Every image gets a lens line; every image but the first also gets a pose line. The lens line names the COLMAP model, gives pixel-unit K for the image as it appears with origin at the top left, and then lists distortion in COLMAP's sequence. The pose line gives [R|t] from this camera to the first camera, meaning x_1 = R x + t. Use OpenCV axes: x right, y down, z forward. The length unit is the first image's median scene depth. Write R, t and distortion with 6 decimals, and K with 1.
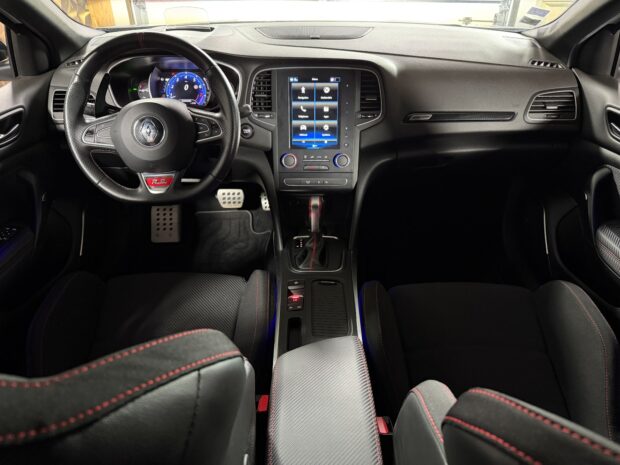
lens RADIAL K [[436.9, 0, 314.1], [0, 436.9, 242.0], [0, 0, 1]] dist [0.030979, -0.041627]
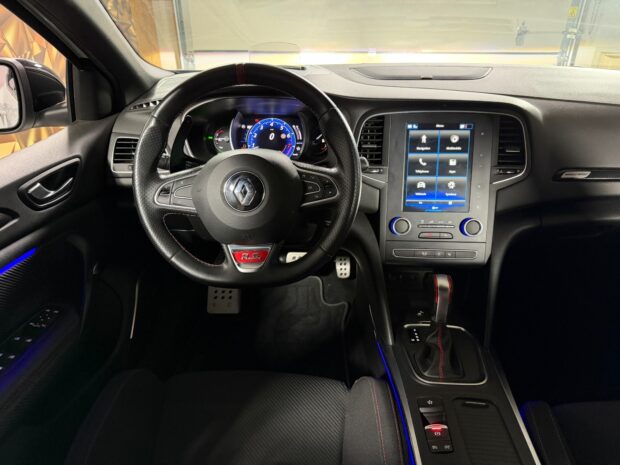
lens RADIAL K [[436.9, 0, 309.3], [0, 436.9, 237.6], [0, 0, 1]] dist [0.030979, -0.041627]
pose [[0.997956, 0.020089, -0.060673, -0.176287], [-0.026974, 0.993012, -0.114888, -0.073570], [0.057941, 0.116290, 0.991524, 0.223273]]
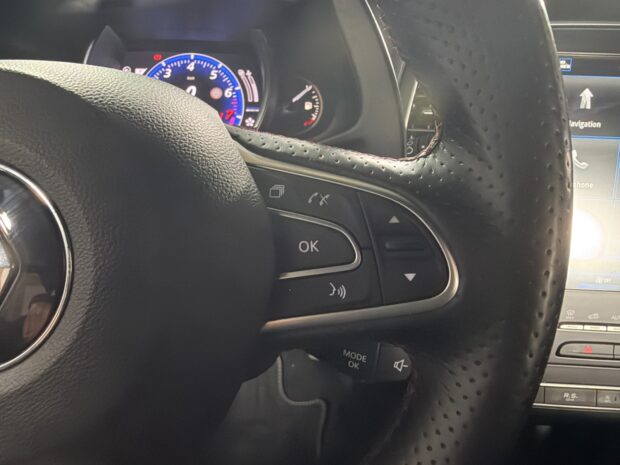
lens RADIAL K [[436.9, 0, 263.2], [0, 436.9, 236.7], [0, 0, 1]] dist [0.030979, -0.041627]
pose [[0.997976, 0.046911, -0.042937, -0.221852], [-0.052225, 0.989815, -0.132433, -0.200702], [0.036287, 0.134407, 0.990262, 0.699056]]
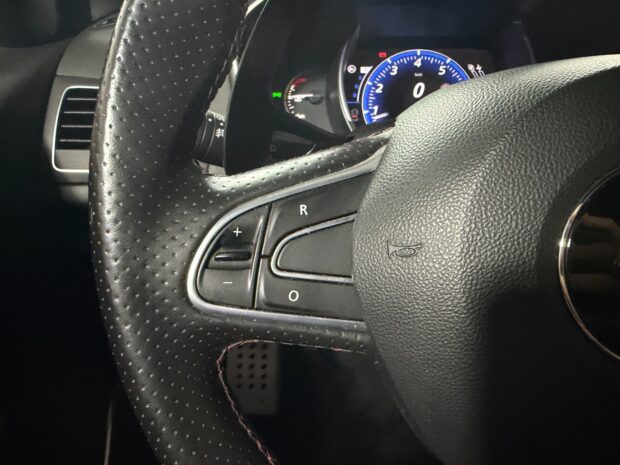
lens RADIAL K [[436.9, 0, 267.0], [0, 436.9, 248.6], [0, 0, 1]] dist [0.030979, -0.041627]
pose [[0.994515, 0.035580, -0.098361, -0.395821], [-0.045351, 0.994057, -0.098960, -0.192377], [0.094256, 0.102878, 0.990218, 0.684978]]
